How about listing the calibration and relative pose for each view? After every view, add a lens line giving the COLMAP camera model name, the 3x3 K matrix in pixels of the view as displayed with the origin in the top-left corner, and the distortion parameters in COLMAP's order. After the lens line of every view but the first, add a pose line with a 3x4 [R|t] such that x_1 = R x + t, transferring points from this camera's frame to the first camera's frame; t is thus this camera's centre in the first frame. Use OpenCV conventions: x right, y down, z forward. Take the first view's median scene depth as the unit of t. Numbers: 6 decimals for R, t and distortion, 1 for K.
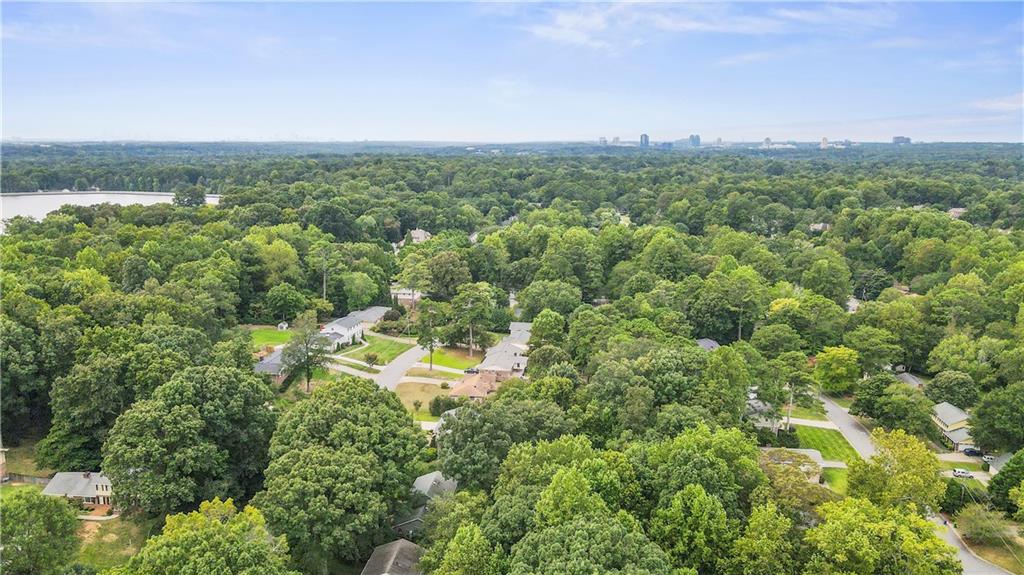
lens RADIAL K [[720.4, 0, 497.1], [0, 720.4, 314.6], [0, 0, 1]] dist [0.010012, 0.002891]
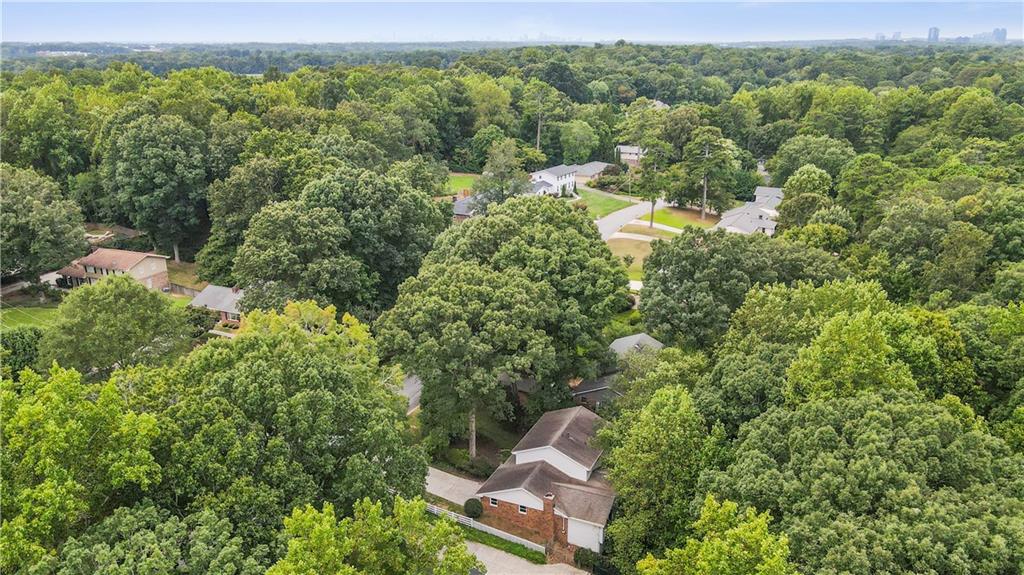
lens RADIAL K [[739.7, 0, 512.0], [0, 739.7, 287.5], [0, 0, 1]] dist [-0.036188, 0.077926]
pose [[0.954829, 0.087773, -0.283897, 0.001874], [-0.058907, 0.992330, 0.108679, 0.111965], [0.291259, -0.087046, 0.952676, 0.274516]]
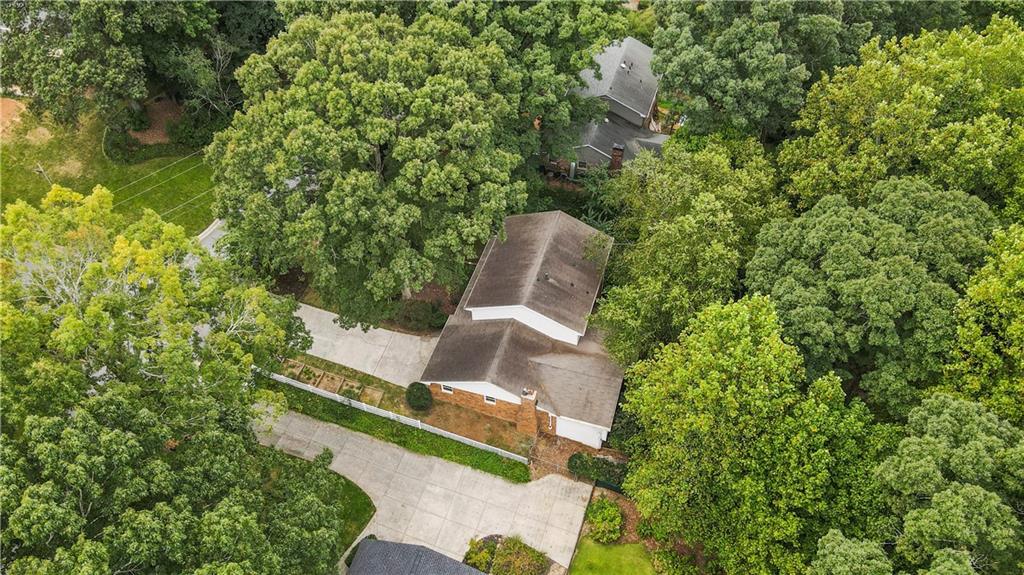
lens RADIAL K [[739.7, 0, 512.0], [0, 739.7, 287.5], [0, 0, 1]] dist [-0.036188, 0.077926]
pose [[0.983213, 0.123388, -0.134416, -0.084694], [-0.018229, 0.799422, 0.600493, 0.052081], [0.181549, -0.587962, 0.788252, 0.545596]]
